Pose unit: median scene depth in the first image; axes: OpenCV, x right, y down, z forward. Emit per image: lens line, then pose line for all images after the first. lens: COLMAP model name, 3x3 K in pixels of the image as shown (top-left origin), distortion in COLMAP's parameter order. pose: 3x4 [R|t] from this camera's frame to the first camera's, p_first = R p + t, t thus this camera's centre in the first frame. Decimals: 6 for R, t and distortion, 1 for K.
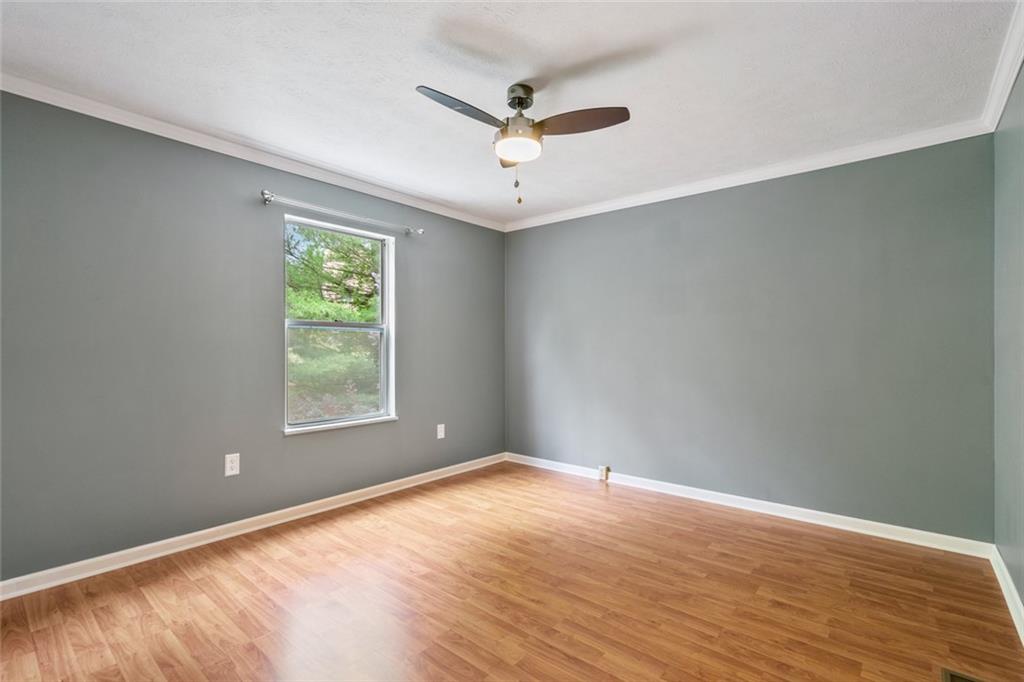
lens RADIAL K [[463.1, 0, 511.8], [0, 463.1, 344.0], [0, 0, 1]] dist [0.001328, 0.000304]
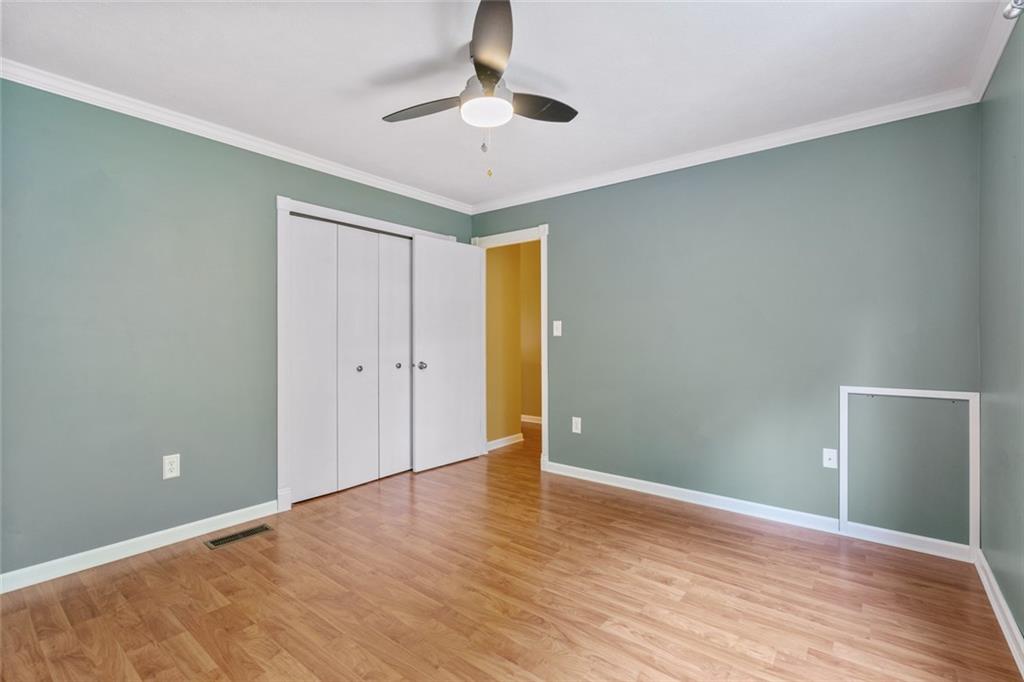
lens RADIAL K [[463.1, 0, 512.4], [0, 463.1, 339.7], [0, 0, 1]] dist [0.001328, 0.000304]
pose [[-0.999538, 0.003082, -0.030223, -0.008348], [0.003221, 0.999984, -0.004550, 0.017557], [0.030208, -0.004645, -0.999533, 1.955458]]
